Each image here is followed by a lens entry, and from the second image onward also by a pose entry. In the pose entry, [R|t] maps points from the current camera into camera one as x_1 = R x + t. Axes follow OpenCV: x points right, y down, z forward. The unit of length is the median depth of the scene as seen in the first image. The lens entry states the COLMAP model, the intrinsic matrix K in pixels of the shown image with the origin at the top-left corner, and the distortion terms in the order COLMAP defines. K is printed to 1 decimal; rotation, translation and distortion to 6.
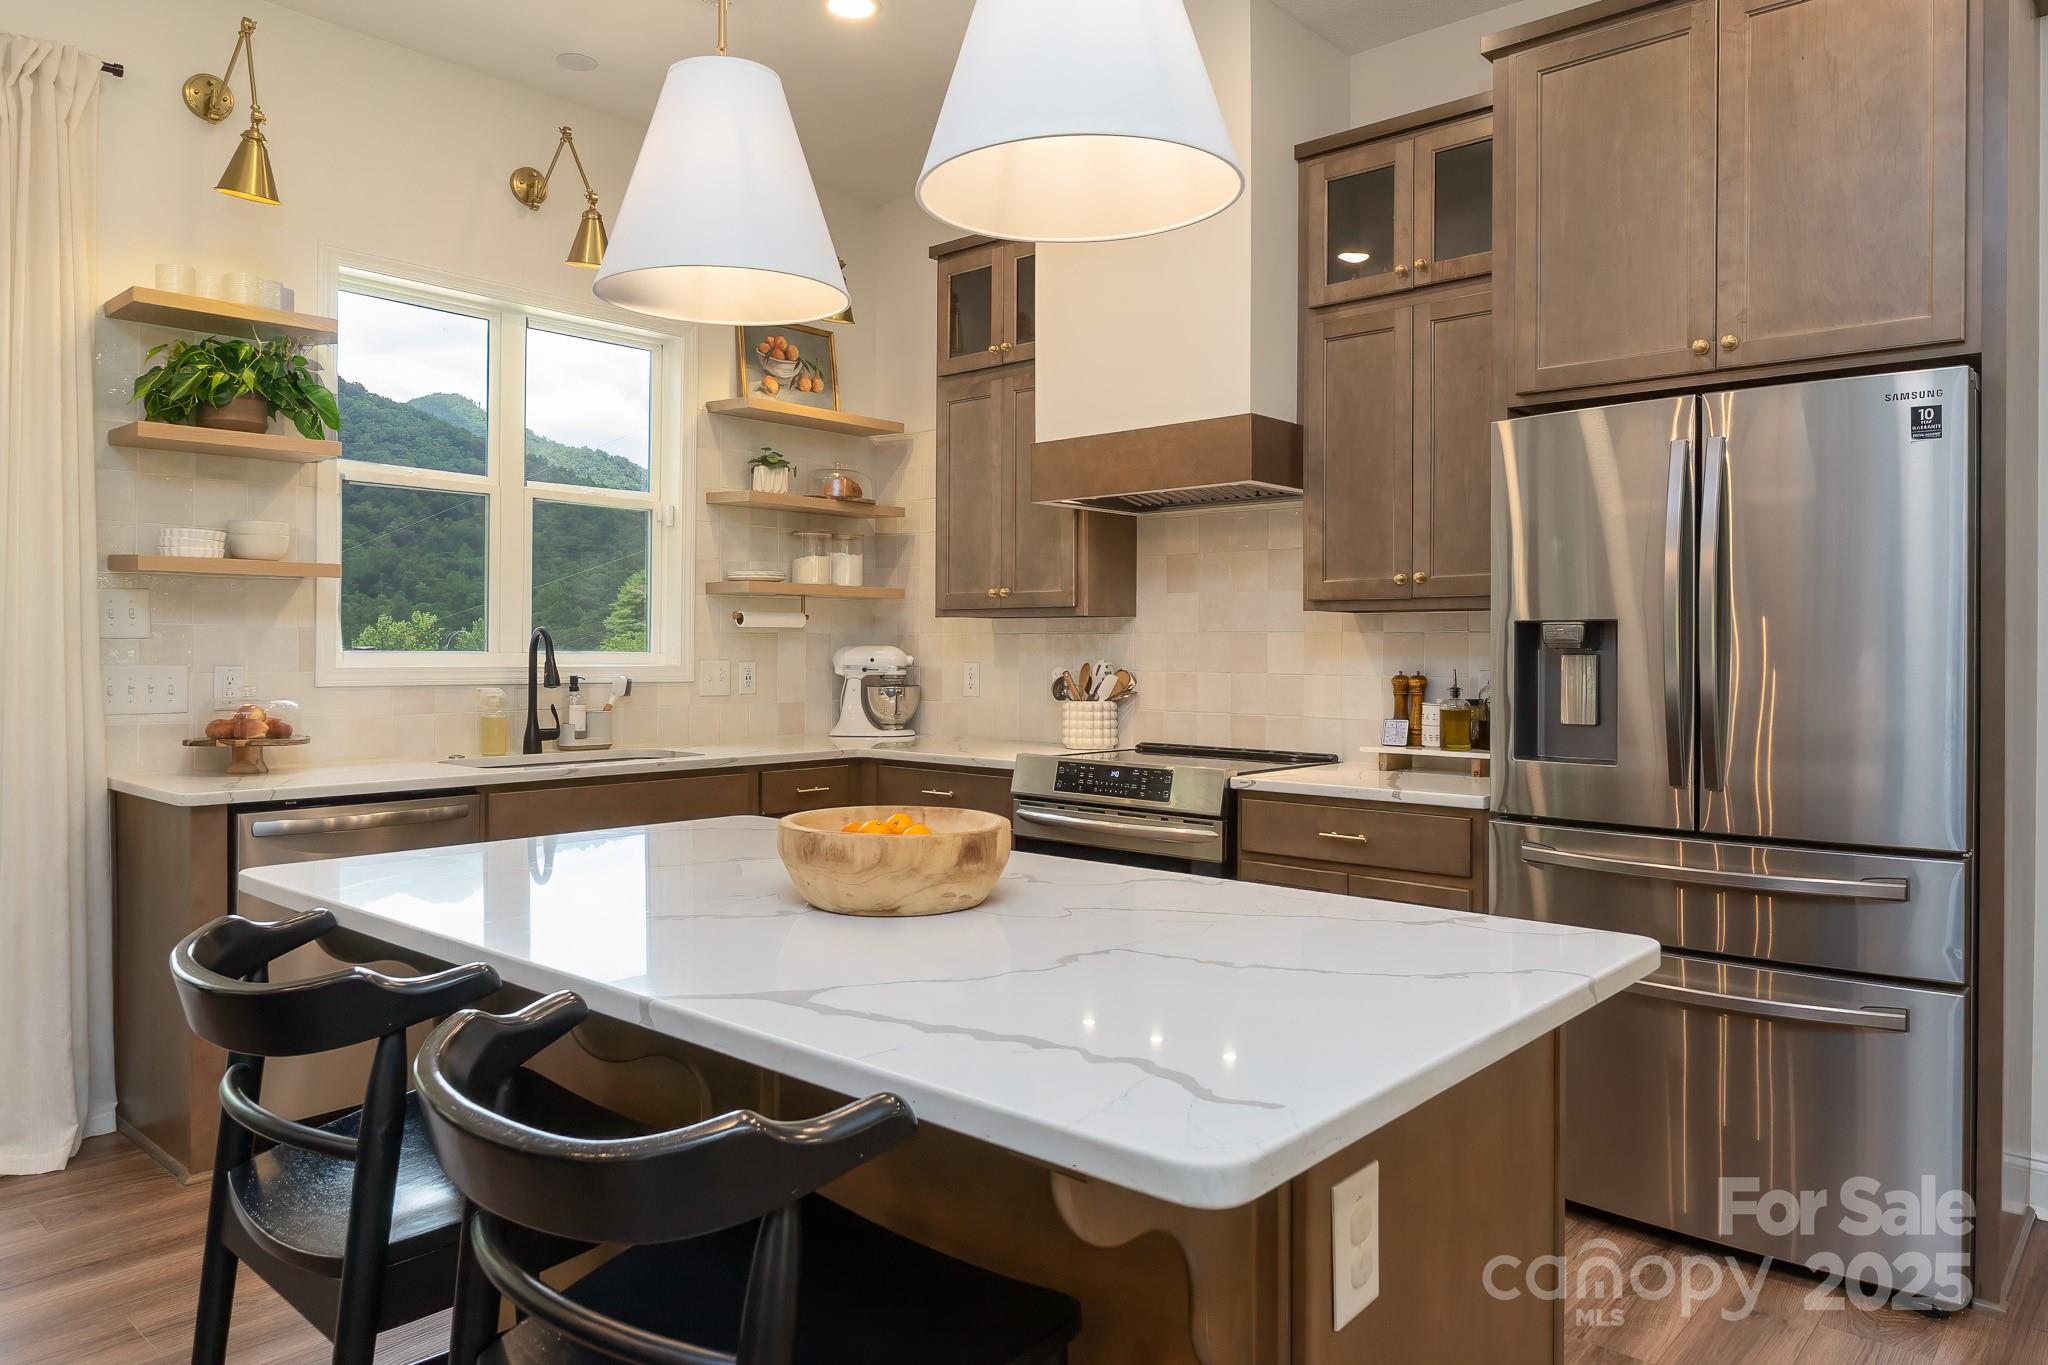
lens RADIAL K [[1336.3, 0, 963.6], [0, 1336.3, 650.3], [0, 0, 1]] dist [-0.007304, -0.001251]
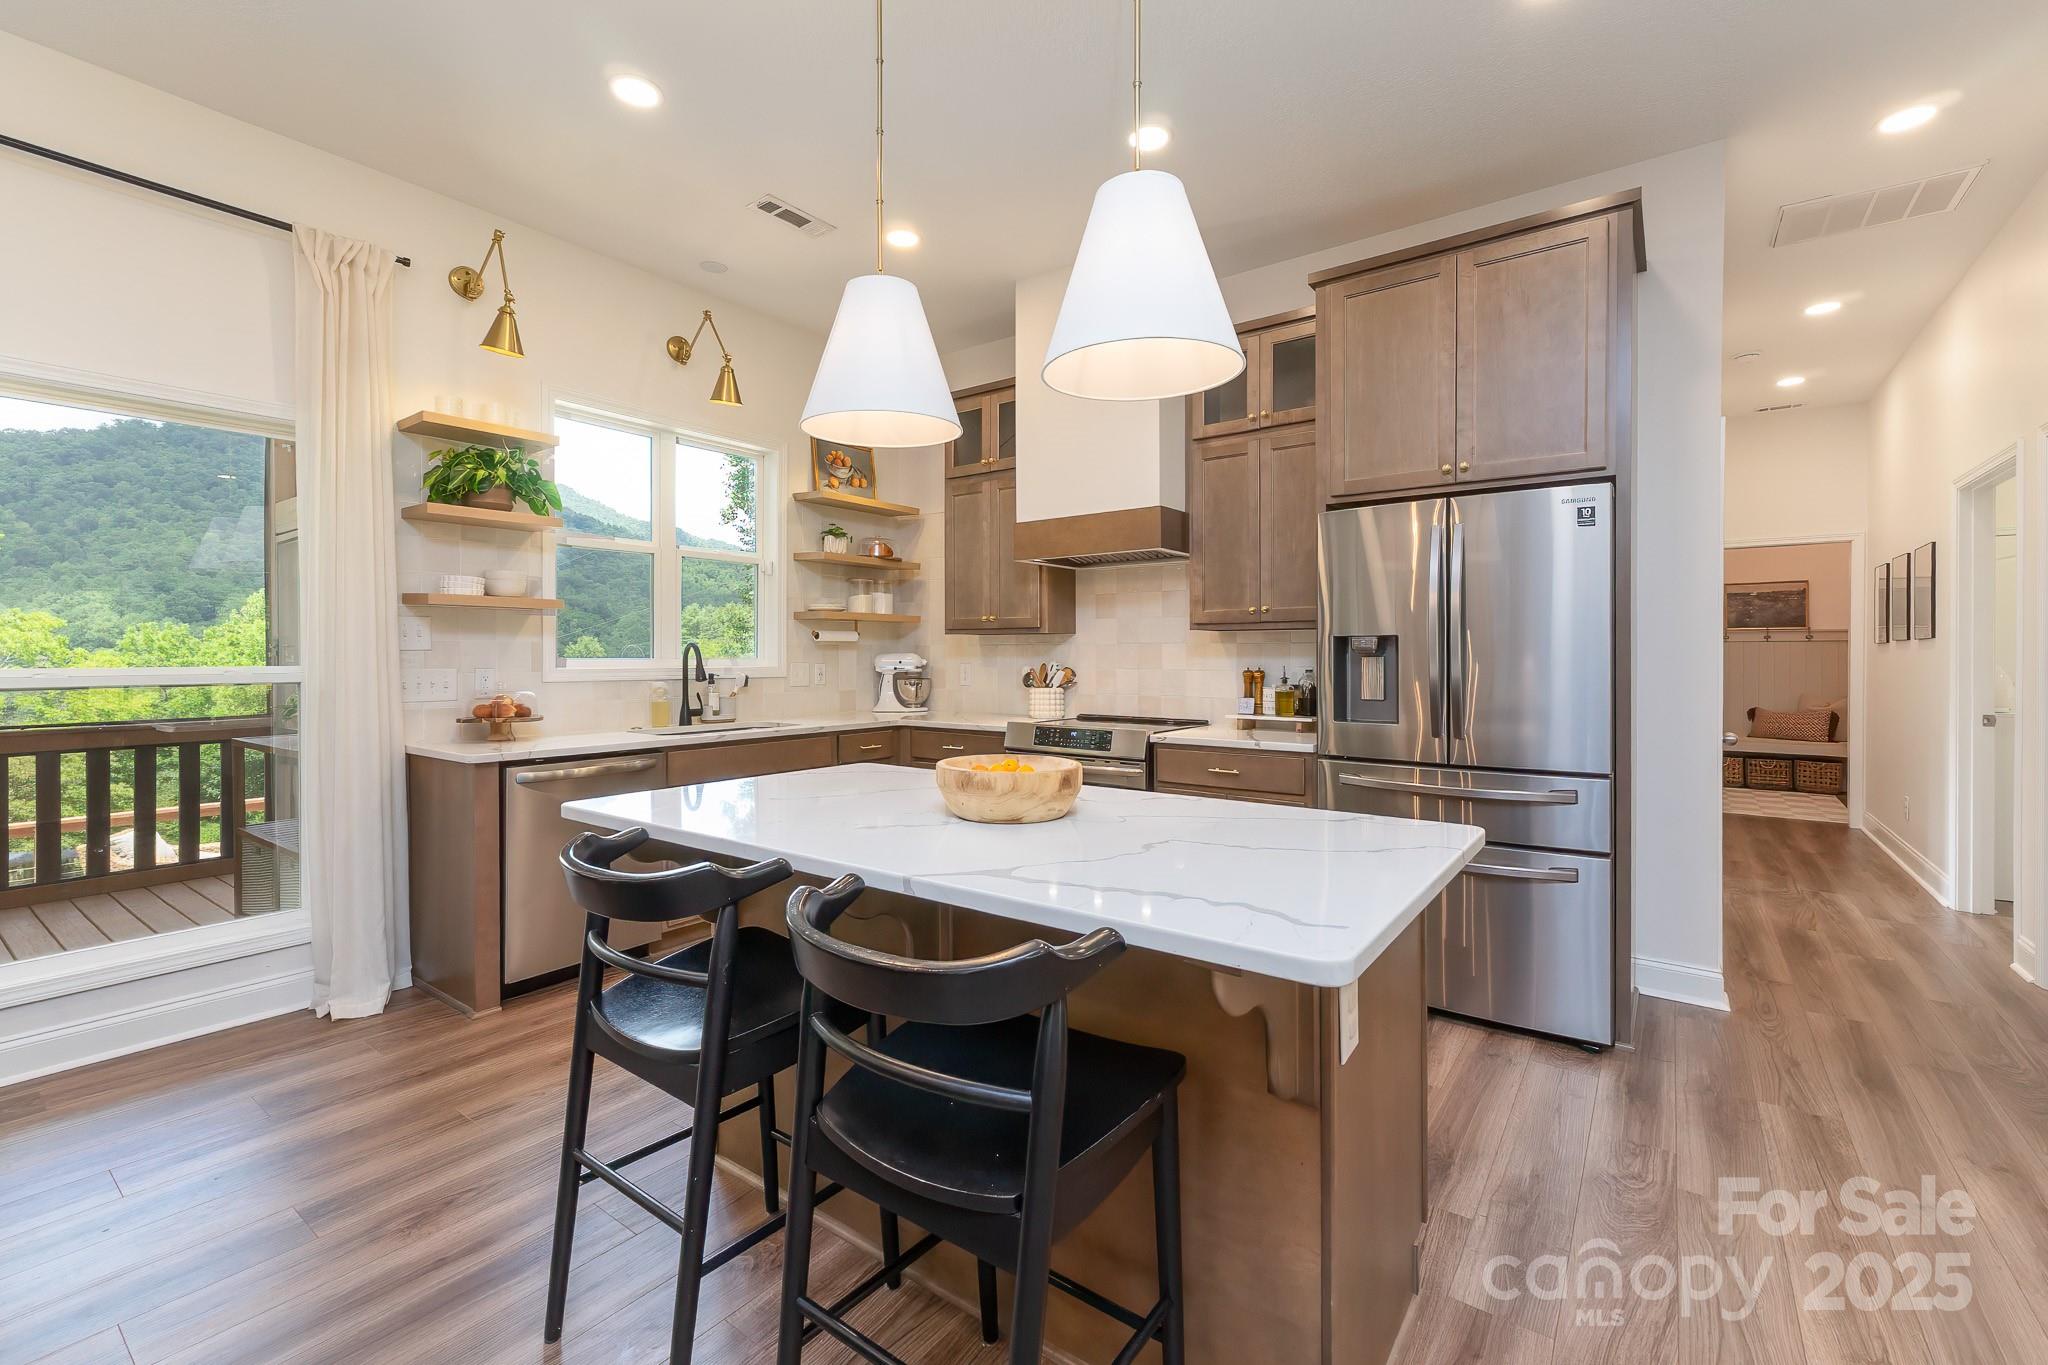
lens RADIAL K [[871.6, 0, 988.2], [0, 871.6, 657.1], [0, 0, 1]] dist [0.000334, 0.000022]
pose [[0.995911, -0.004759, 0.090215, -0.073084], [0.004549, 0.999986, 0.002537, -0.000853], [-0.090226, -0.002116, 0.995919, -0.012253]]
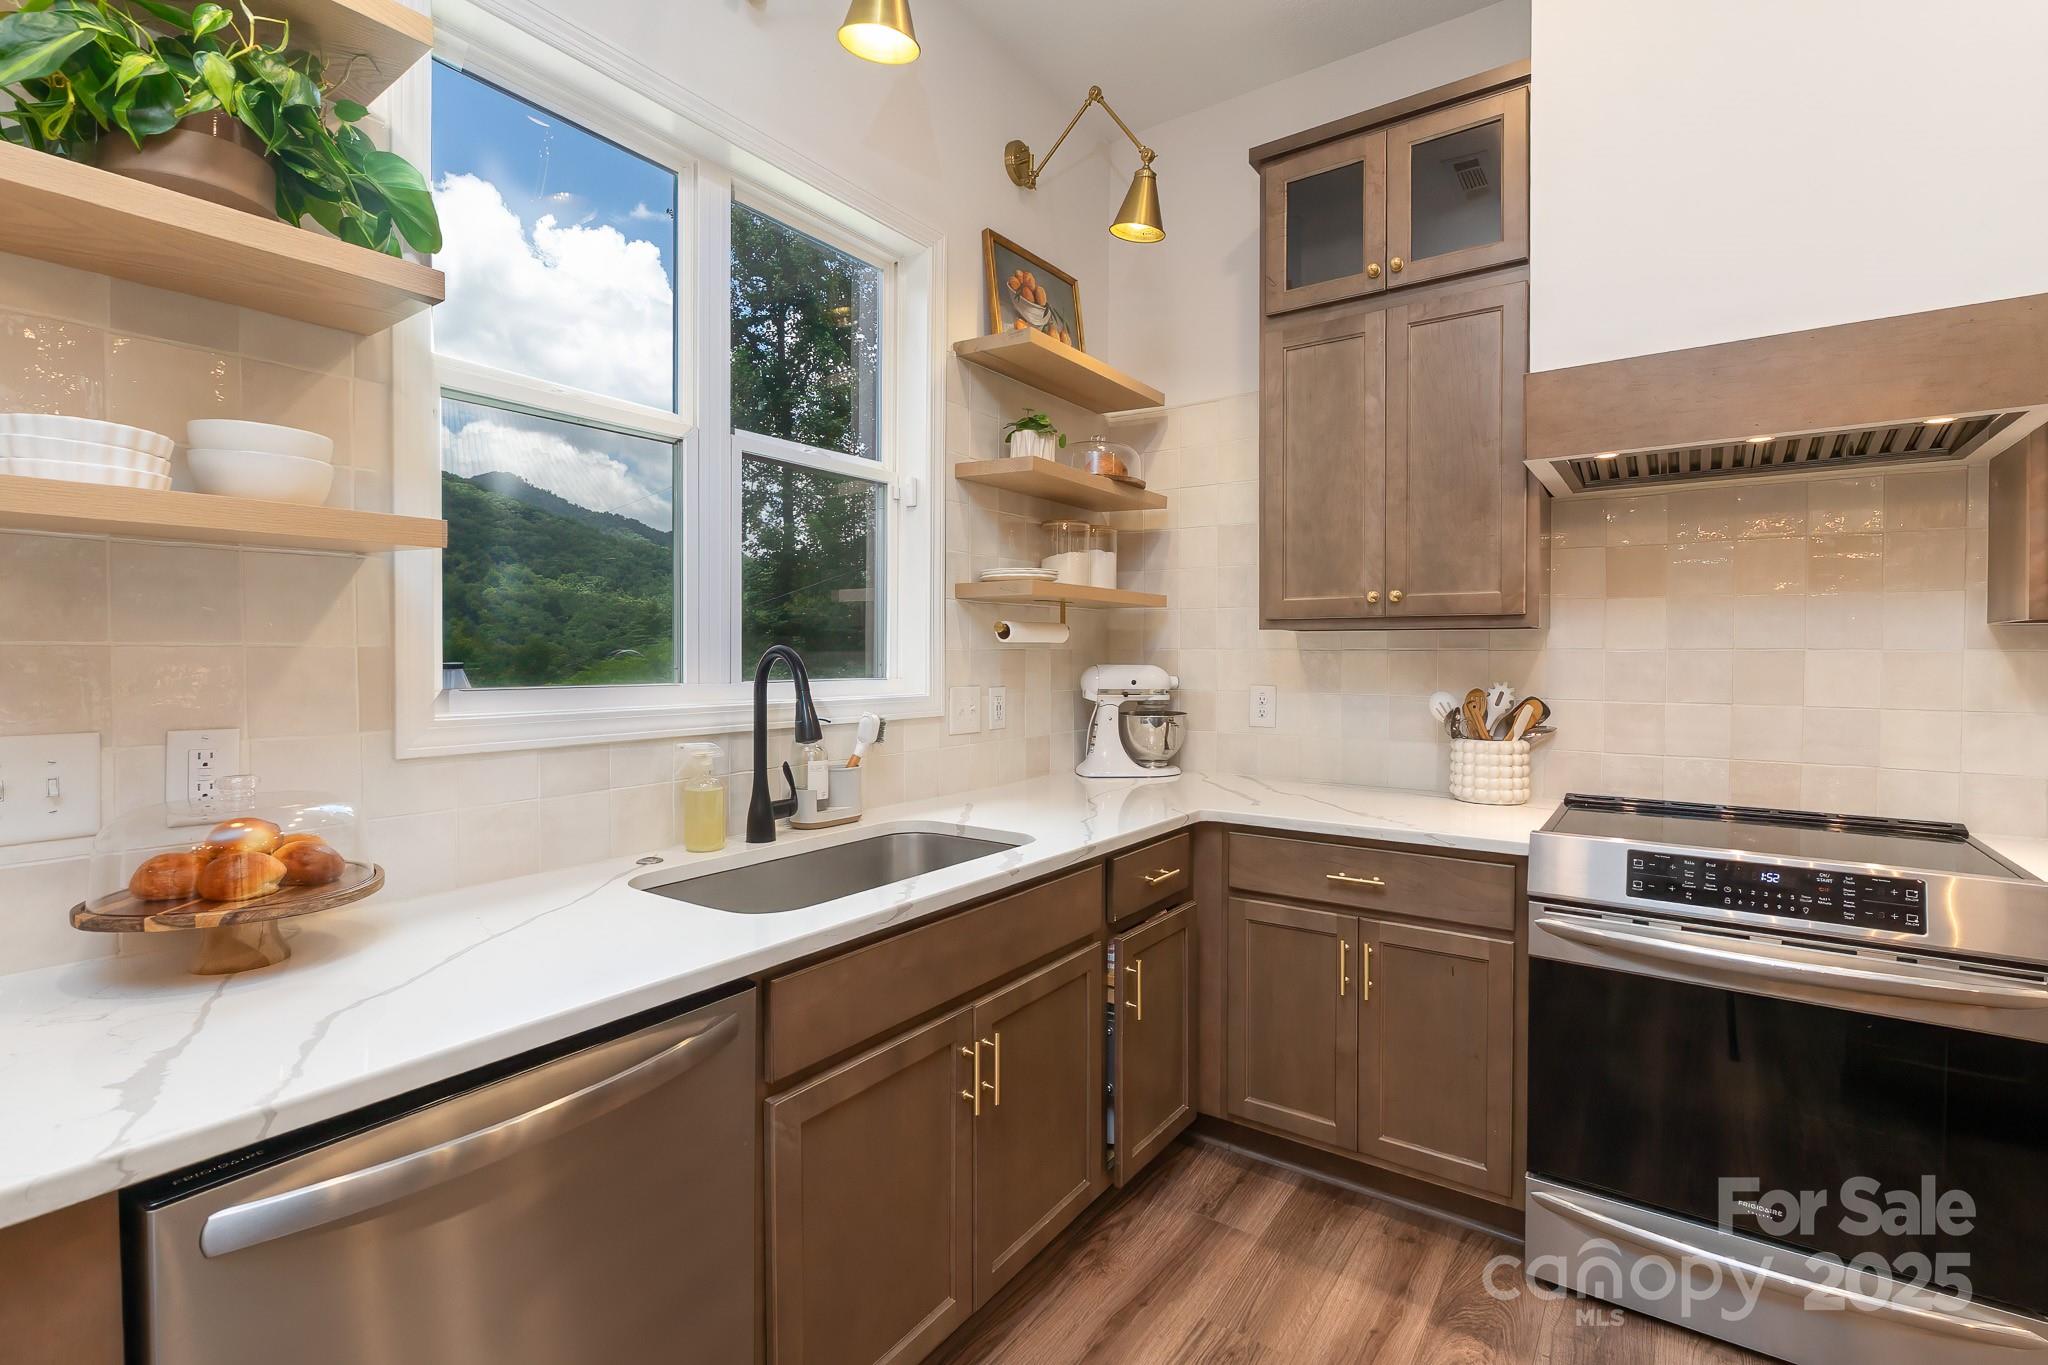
lens RADIAL K [[939.1, 0, 1017.0], [0, 939.1, 666.3], [0, 0, 1]] dist [0.001979, 0.000189]
pose [[0.991156, -0.005773, 0.132577, -0.270761], [0.004182, 0.999916, 0.012276, -0.012551], [-0.132637, -0.011613, 0.991097, 0.557410]]
